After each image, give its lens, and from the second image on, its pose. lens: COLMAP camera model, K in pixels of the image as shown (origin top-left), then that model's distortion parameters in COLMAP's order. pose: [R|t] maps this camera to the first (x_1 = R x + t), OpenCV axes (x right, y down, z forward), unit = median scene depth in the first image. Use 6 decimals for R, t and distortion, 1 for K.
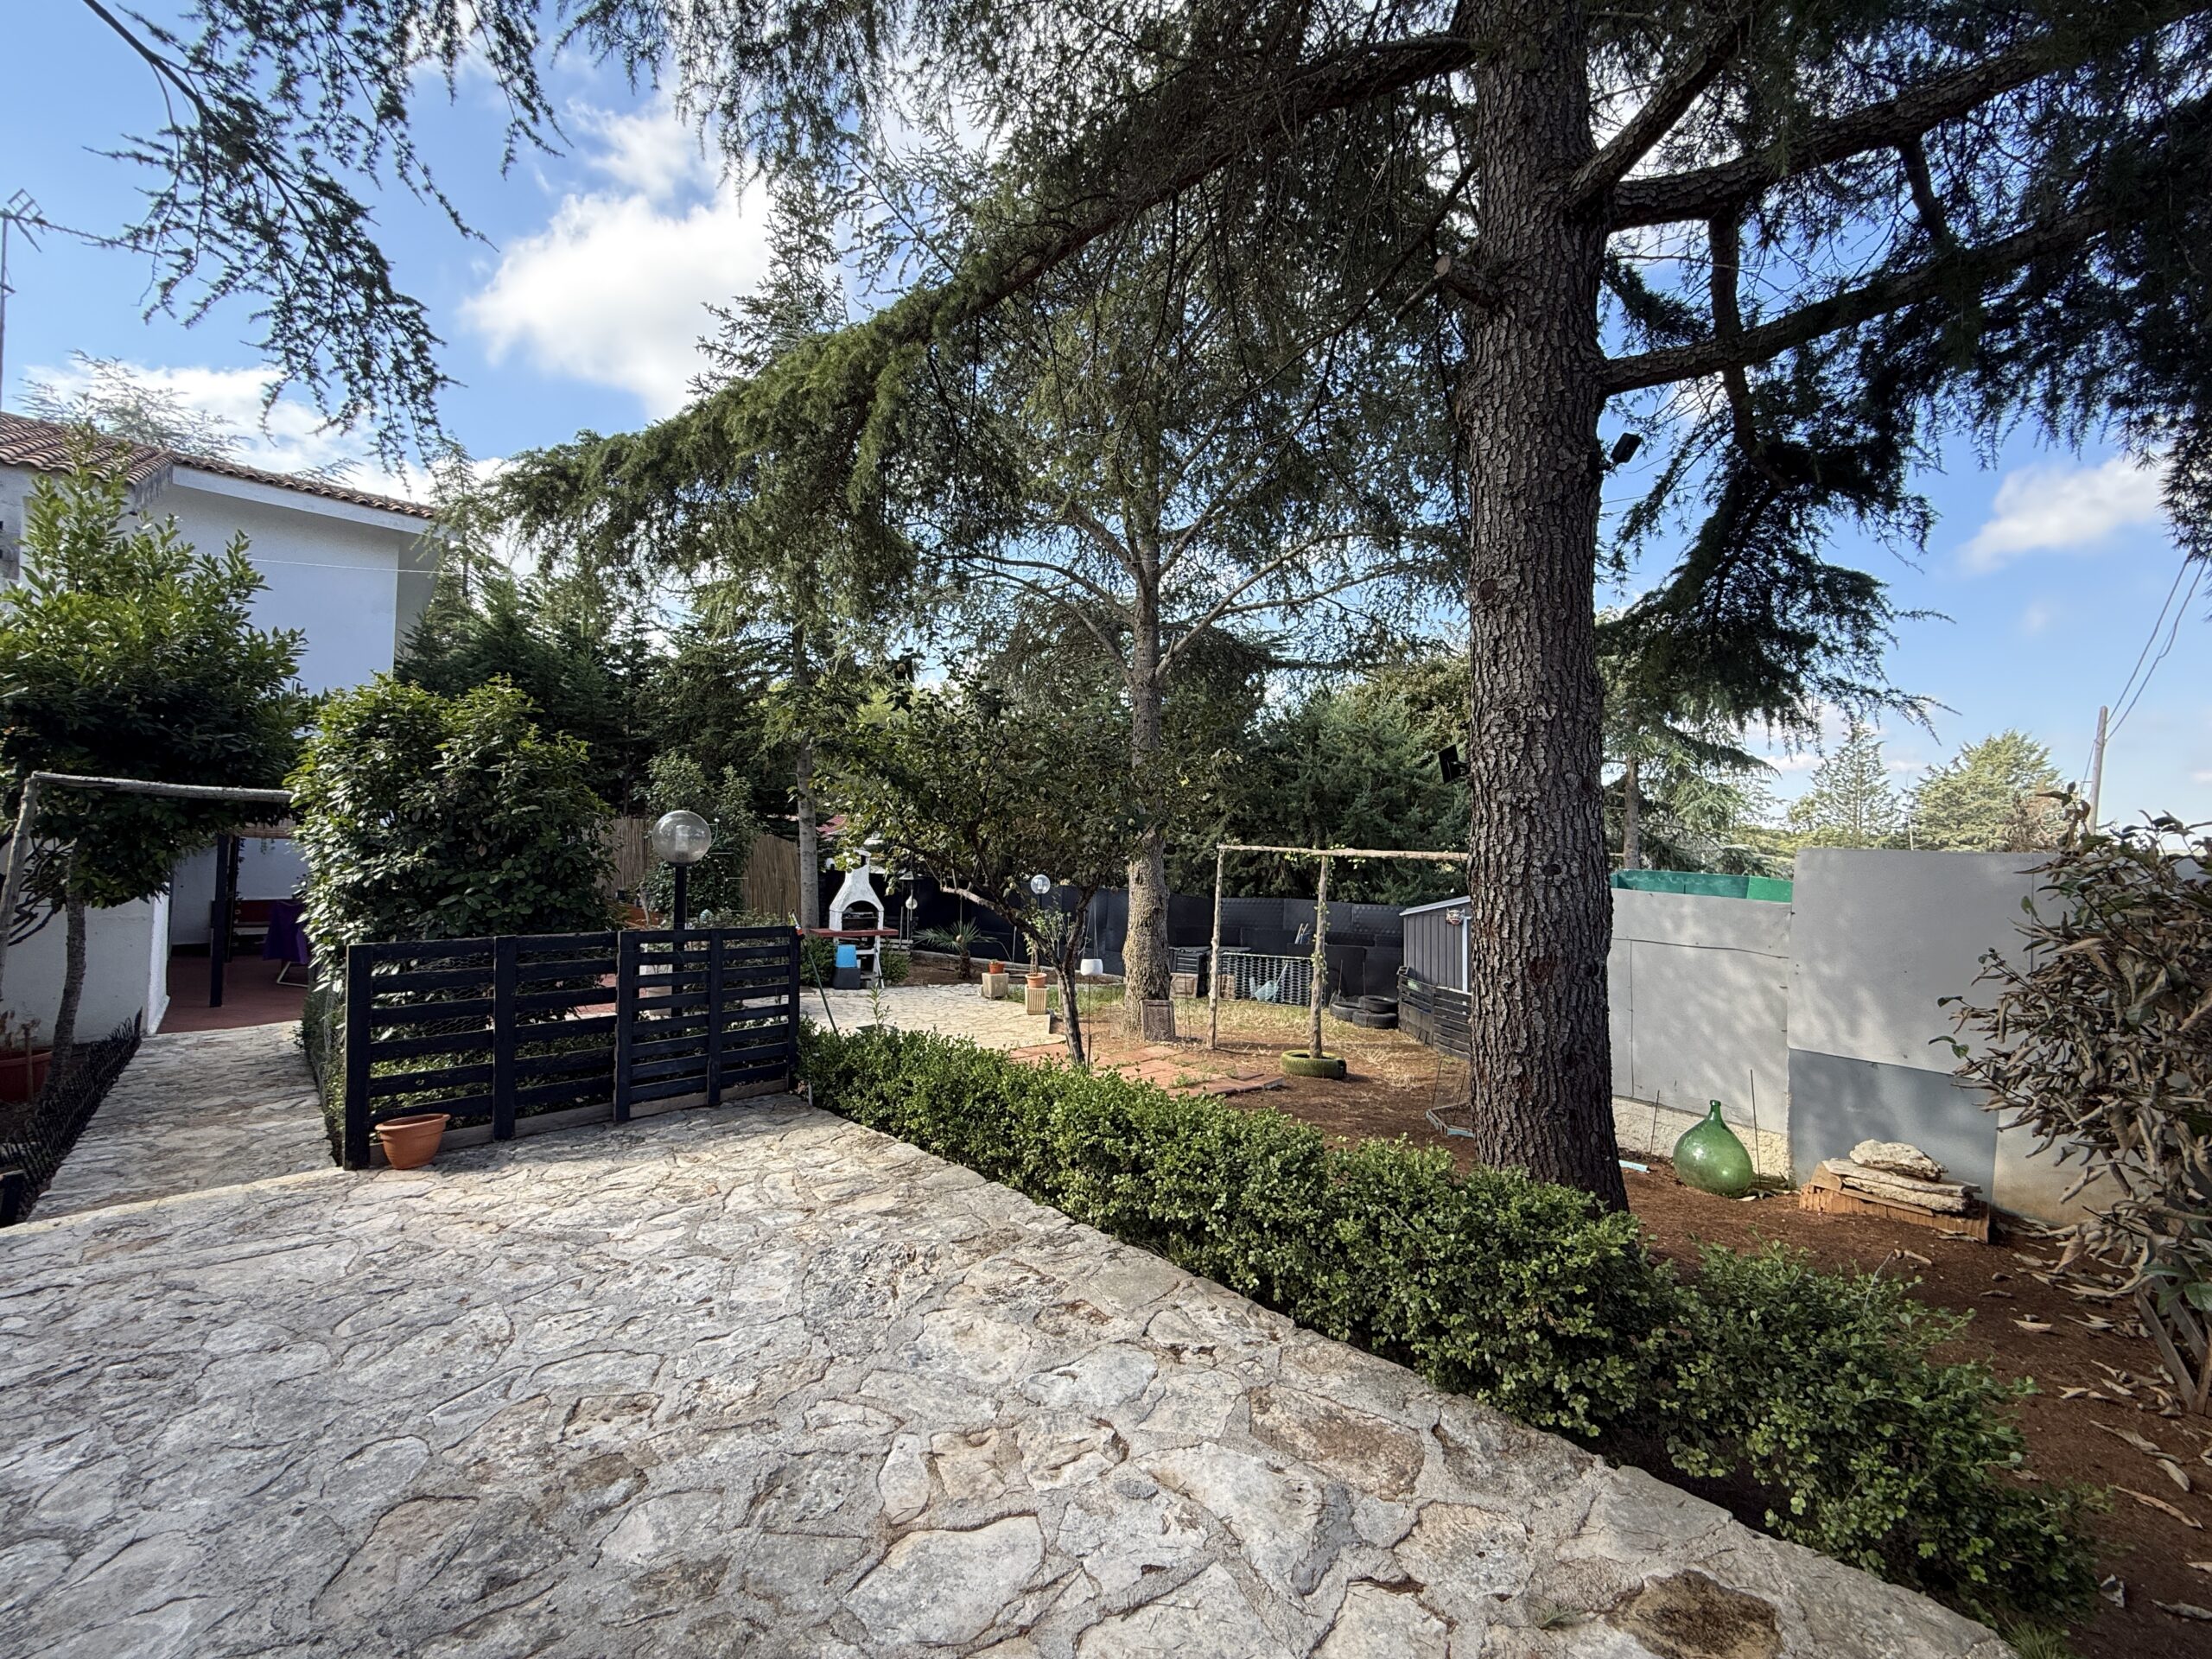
lens RADIAL K [[882.7, 0, 1105.5], [0, 882.7, 835.5], [0, 0, 1]] dist [-0.001868, 0.000627]
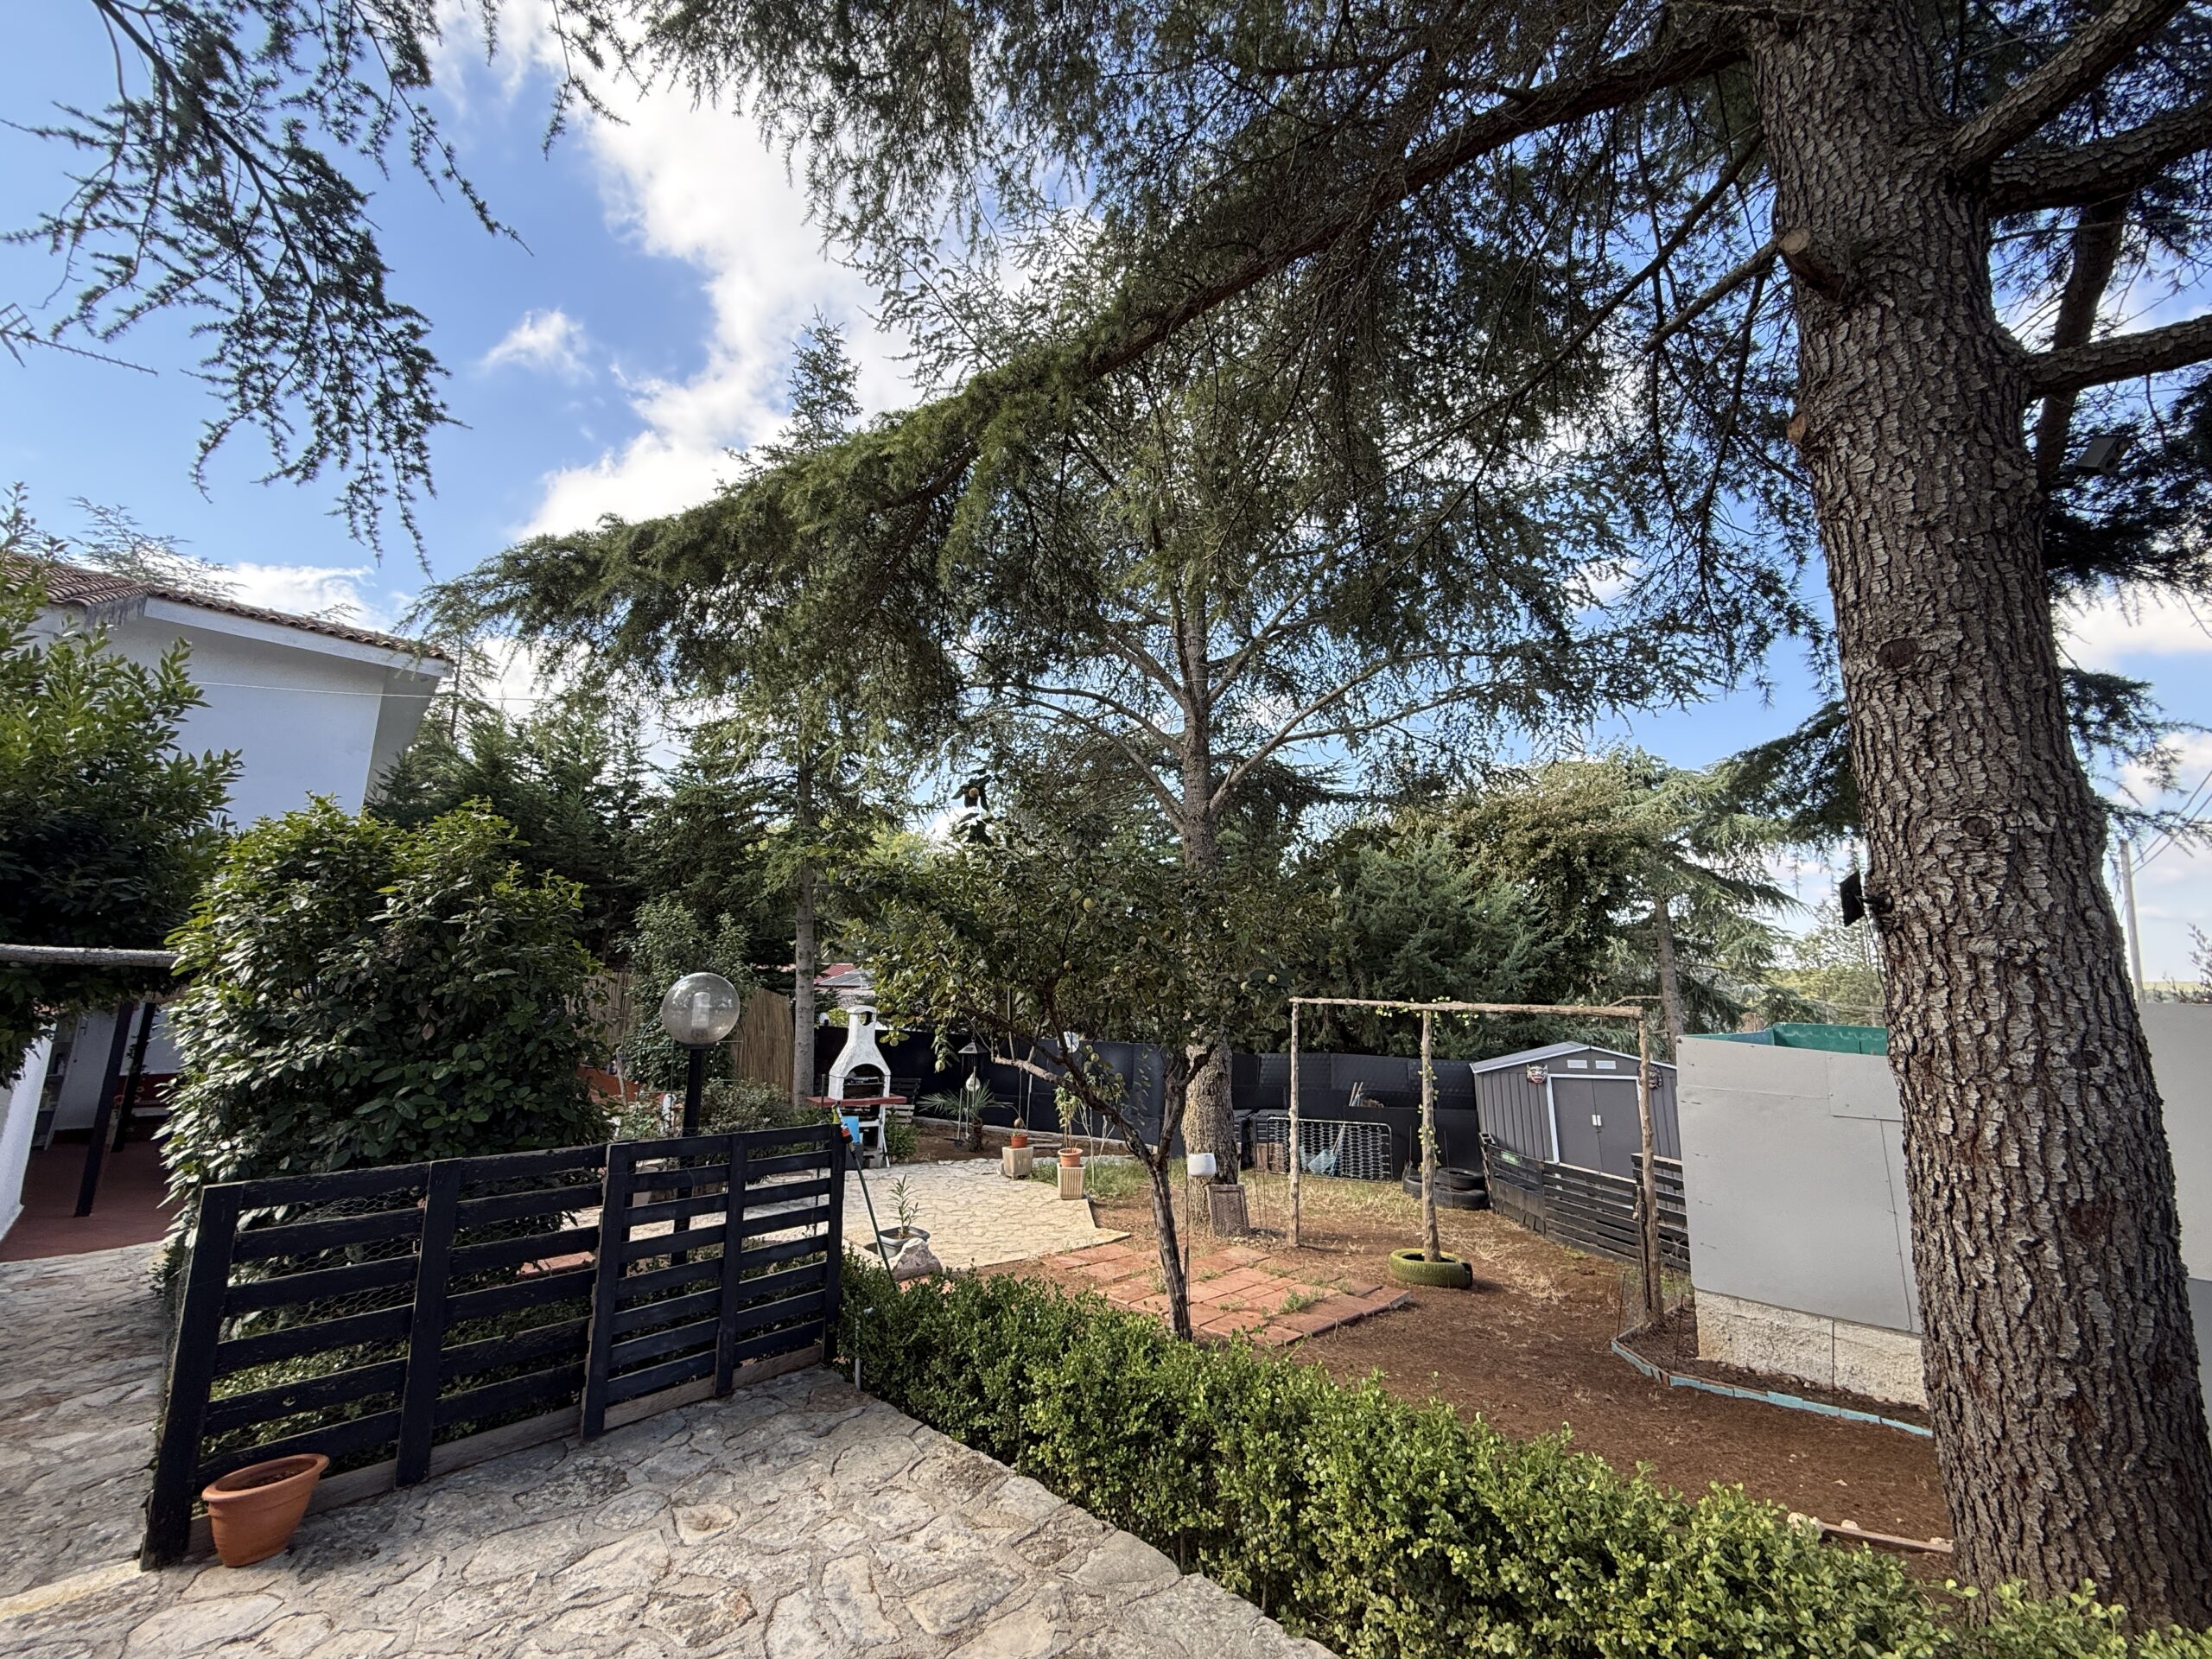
lens RADIAL K [[882.7, 0, 1101.7], [0, 882.7, 834.8], [0, 0, 1]] dist [-0.001868, 0.000627]
pose [[0.999765, -0.008413, 0.020000, -0.143764], [0.011546, 0.986706, -0.162106, -0.017155], [-0.018370, 0.162299, 0.986571, 0.215122]]
